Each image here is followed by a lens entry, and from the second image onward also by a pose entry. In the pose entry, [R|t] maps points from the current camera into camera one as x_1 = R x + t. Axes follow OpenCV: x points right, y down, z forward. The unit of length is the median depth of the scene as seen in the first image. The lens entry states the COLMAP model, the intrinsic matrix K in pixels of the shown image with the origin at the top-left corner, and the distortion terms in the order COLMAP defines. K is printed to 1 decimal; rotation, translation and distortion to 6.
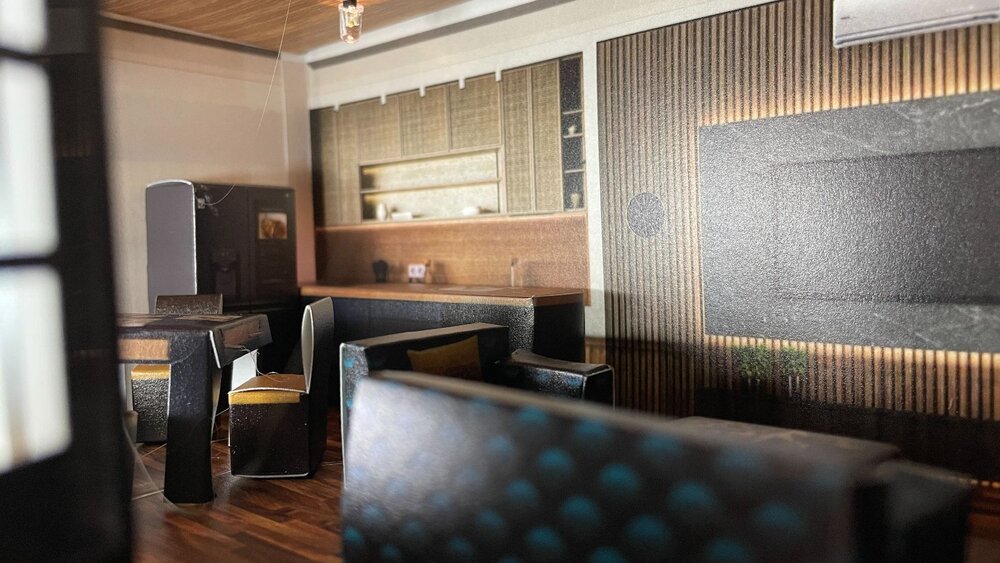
lens RADIAL K [[755.4, 0, 500.0], [0, 755.4, 281.5], [0, 0, 1]] dist [0.068585, -0.111680]
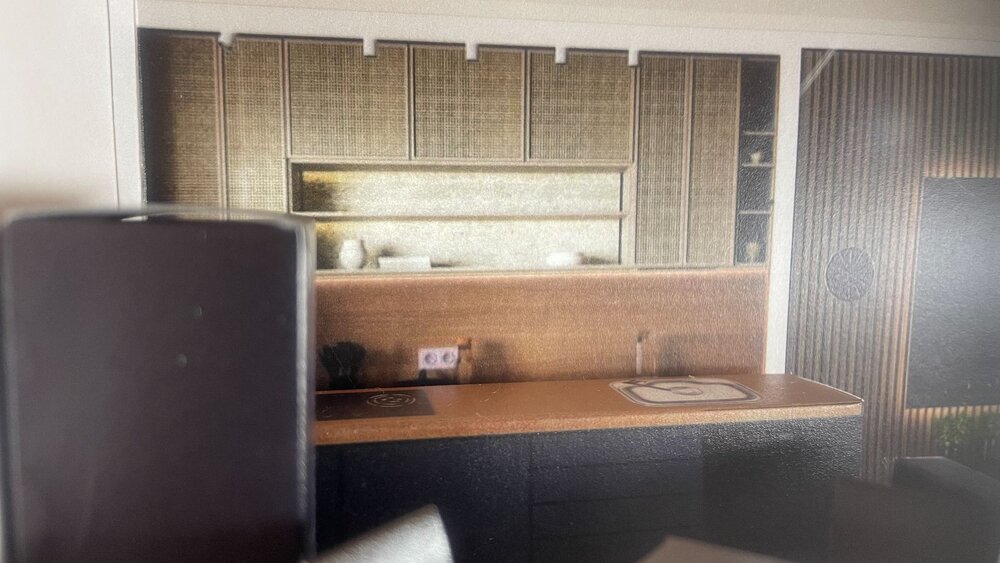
lens RADIAL K [[755.4, 0, 500.0], [0, 755.4, 281.5], [0, 0, 1]] dist [0.068585, -0.111680]
pose [[0.622445, -0.048898, 0.781135, -0.591862], [0.025804, 0.998786, 0.041961, -0.106839], [-0.782238, -0.005961, 0.622951, 0.670458]]
